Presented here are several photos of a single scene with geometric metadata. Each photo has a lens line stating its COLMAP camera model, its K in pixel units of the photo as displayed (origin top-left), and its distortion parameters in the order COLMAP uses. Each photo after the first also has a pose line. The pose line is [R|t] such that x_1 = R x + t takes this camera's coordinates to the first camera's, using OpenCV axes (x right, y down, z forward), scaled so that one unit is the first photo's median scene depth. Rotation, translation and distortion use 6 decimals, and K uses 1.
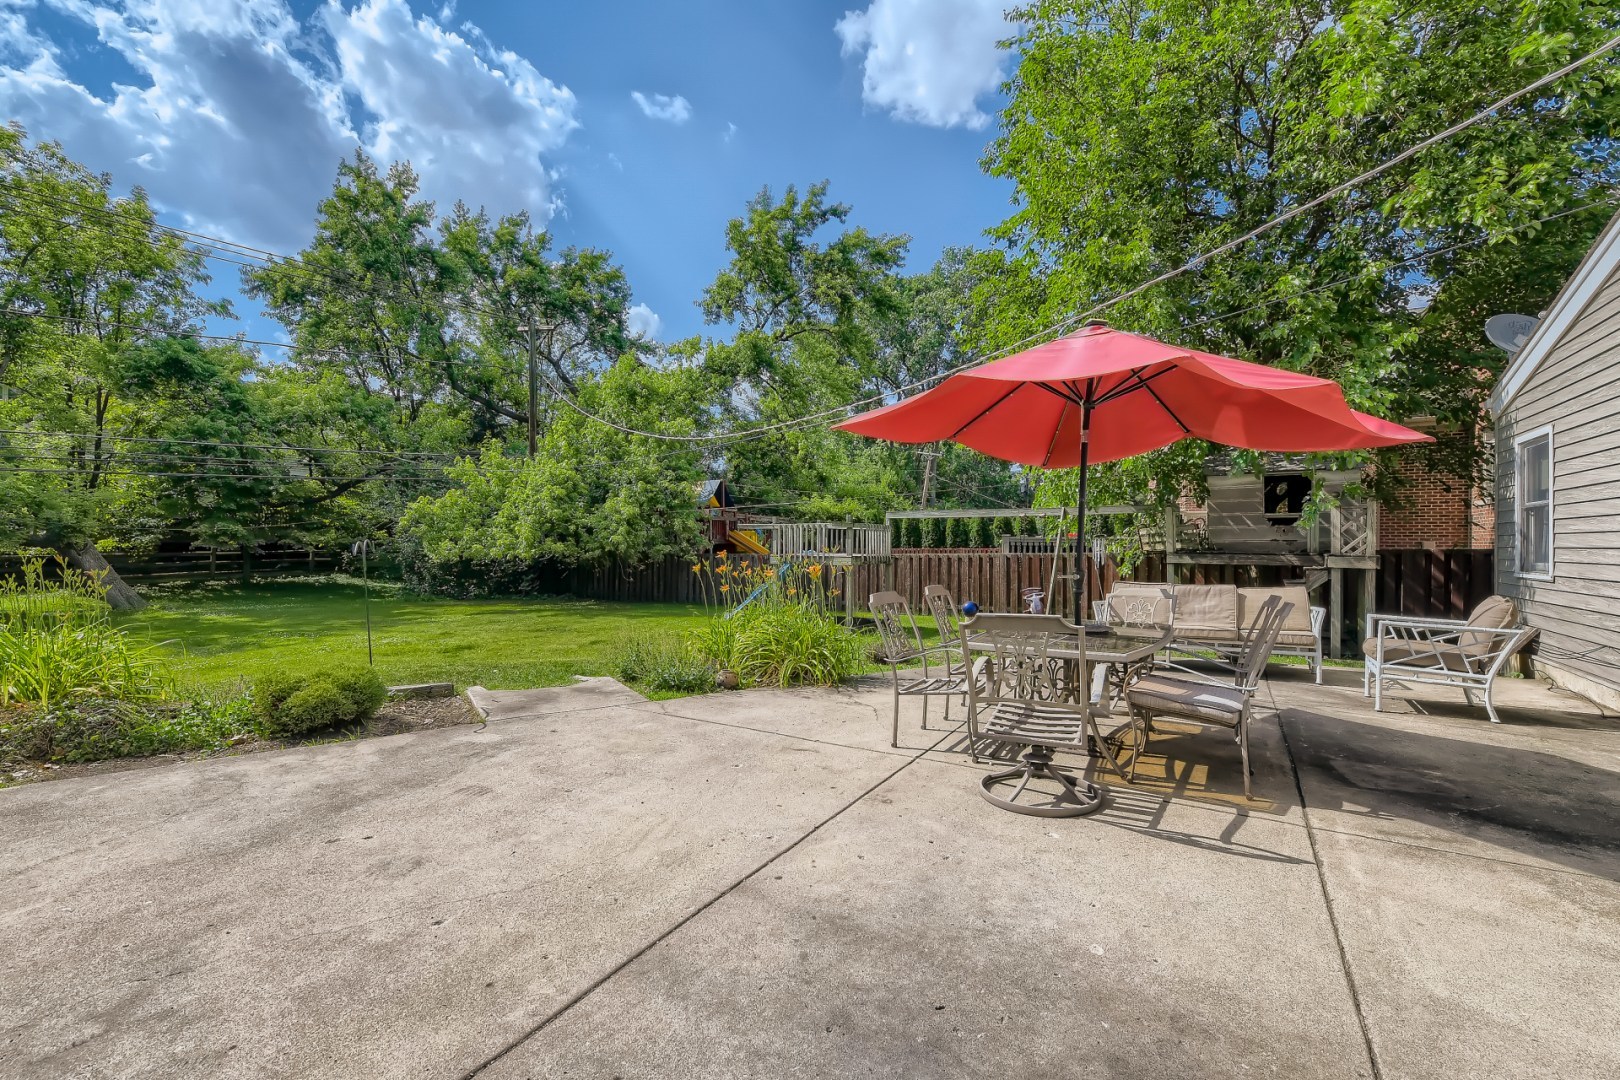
lens RADIAL K [[724.5, 0, 816.9], [0, 724.5, 545.6], [0, 0, 1]] dist [0.022699, -0.008409]
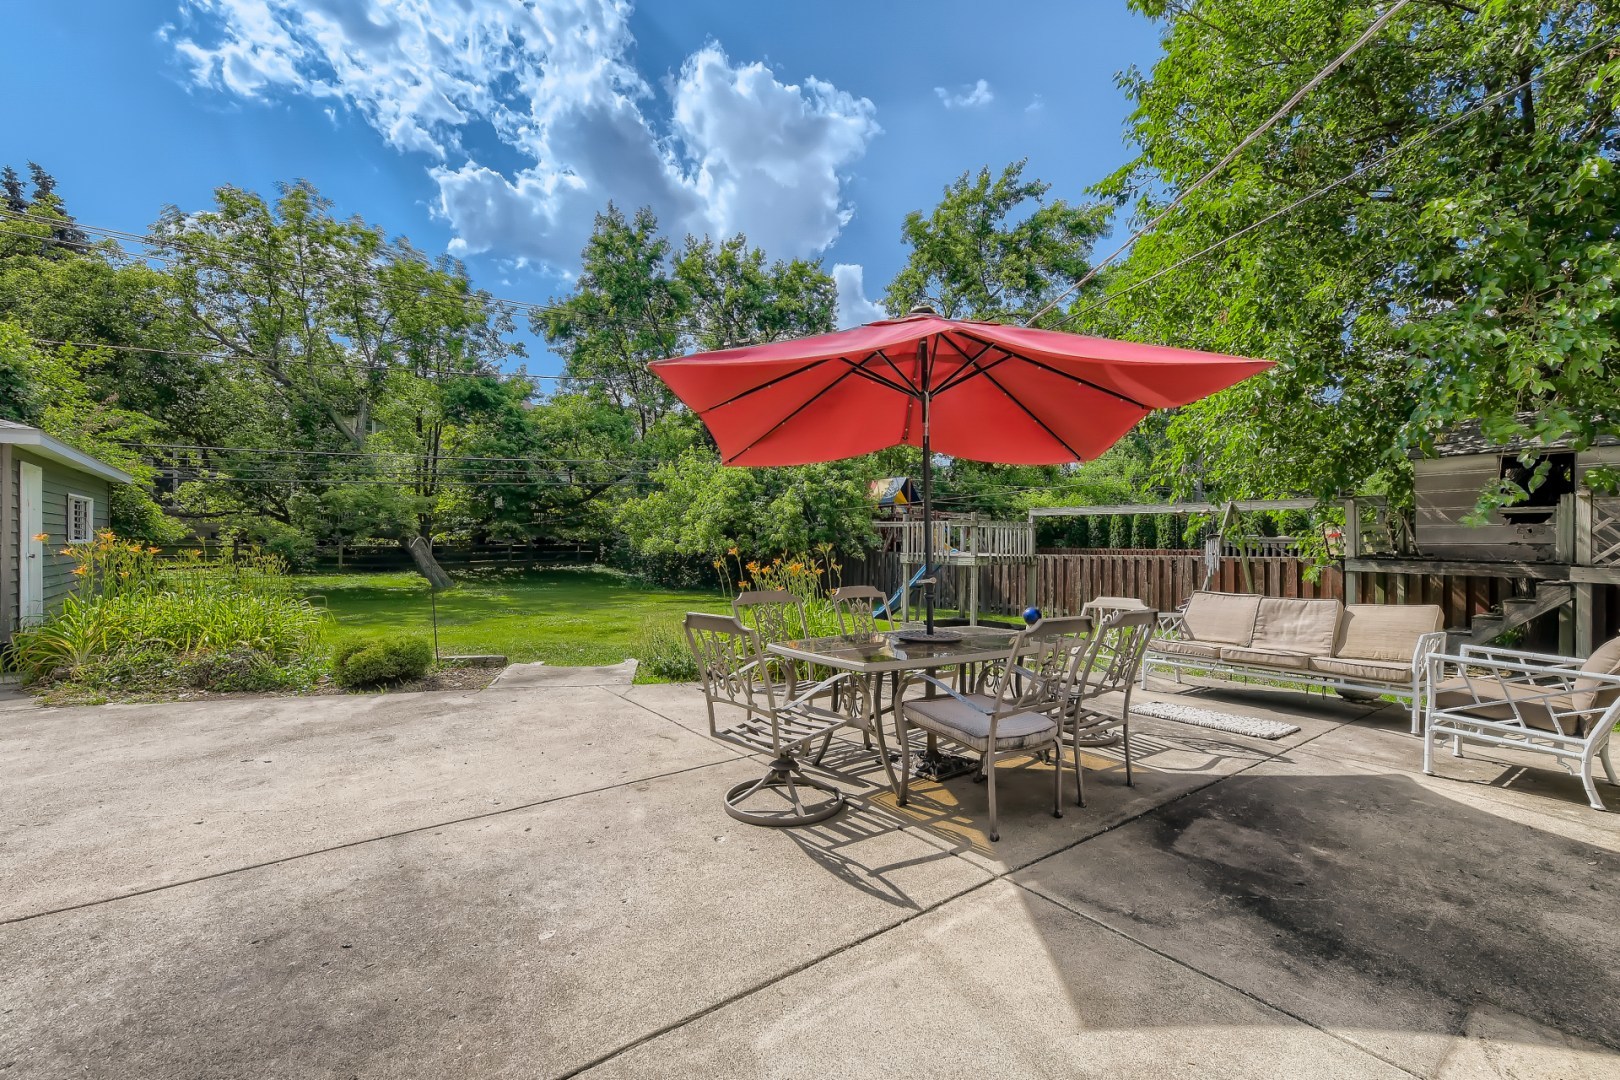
lens RADIAL K [[737.2, 0, 810.0], [0, 737.2, 540.0], [0, 0, 1]] dist [0.024659, -0.009766]
pose [[0.930132, 0.008181, -0.367134, 0.151981], [-0.009814, 0.999949, -0.002580, -0.001297], [0.367094, 0.006003, 0.930164, 0.020436]]
